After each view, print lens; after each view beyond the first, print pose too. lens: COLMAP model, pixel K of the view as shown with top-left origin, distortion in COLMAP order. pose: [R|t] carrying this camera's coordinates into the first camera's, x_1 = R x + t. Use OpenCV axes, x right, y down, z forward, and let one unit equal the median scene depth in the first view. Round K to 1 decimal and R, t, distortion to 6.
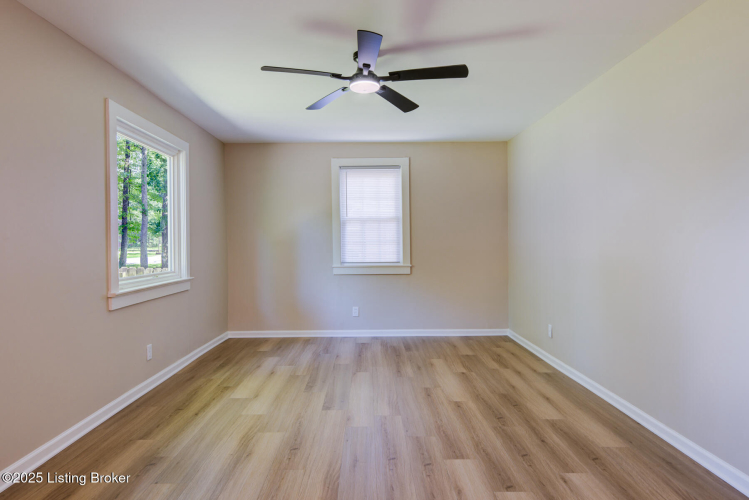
lens RADIAL K [[463.2, 0, 374.5], [0, 463.2, 246.9], [0, 0, 1]] dist [0.021987, -0.002230]
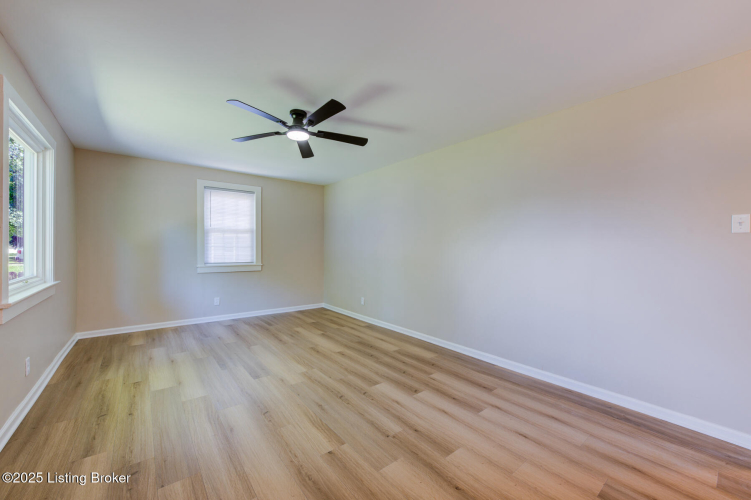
lens RADIAL K [[295.7, 0, 376.0], [0, 295.7, 249.6], [0, 0, 1]] dist [0.000150, 0.000262]
pose [[0.789685, 0.010367, 0.613424, -0.279700], [-0.007586, 0.999946, -0.007134, -0.001470], [-0.613465, 0.000981, 0.789721, 0.121983]]
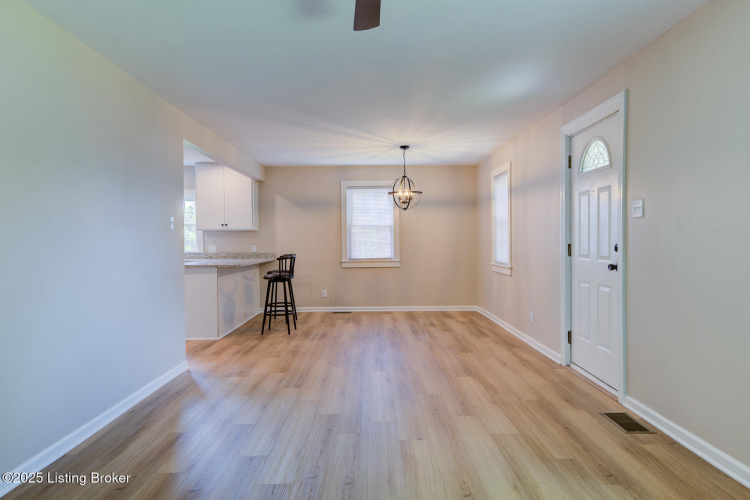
lens RADIAL K [[487.3, 0, 374.5], [0, 487.3, 245.8], [0, 0, 1]] dist [0.024481, 0.000972]
pose [[-0.999809, 0.016136, 0.011050, -0.017643], [0.016350, 0.999675, 0.019557, -0.011659], [-0.010731, 0.019734, -0.999748, 1.196368]]
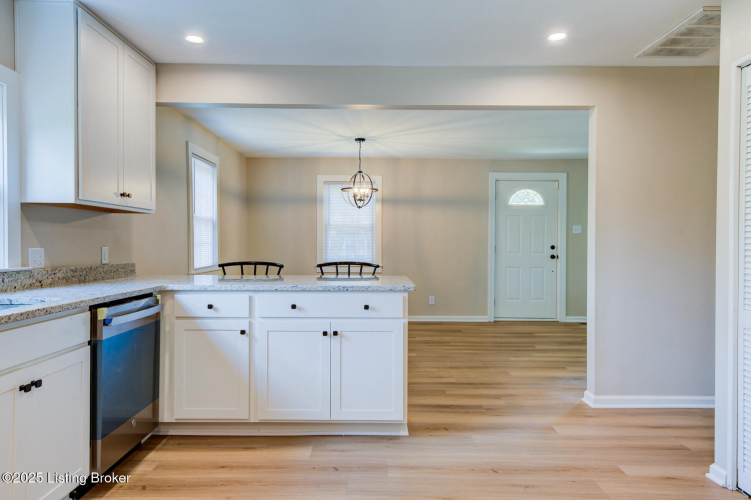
lens RADIAL K [[487.9, 0, 378.6], [0, 487.9, 248.1], [0, 0, 1]] dist [0.024481, 0.000972]
pose [[-0.007877, 0.019235, -0.999784, 1.346418], [-0.016369, 0.999679, 0.019362, -0.005440], [0.999835, 0.016518, -0.007559, -0.307798]]
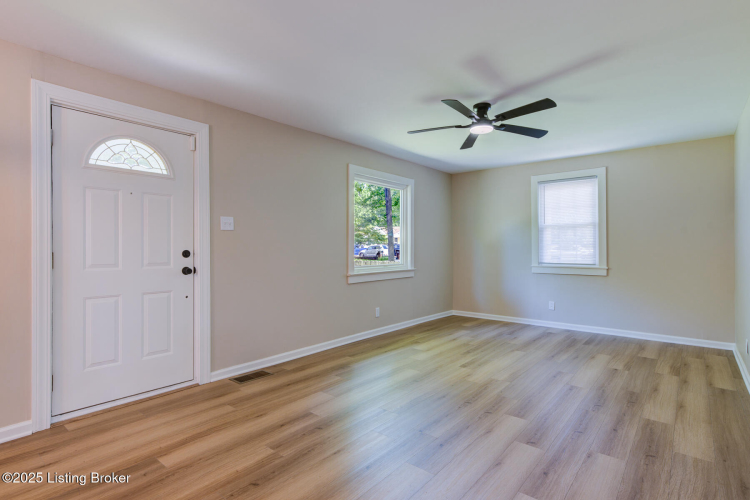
lens RADIAL K [[384.1, 0, 373.6], [0, 384.1, 247.7], [0, 0, 1]] dist [0.007535, 0.002483]
pose [[0.761050, 0.008306, -0.648640, 0.347153], [-0.011507, 0.999934, -0.000696, 0.000462], [0.648591, 0.007994, 0.761095, -0.032741]]
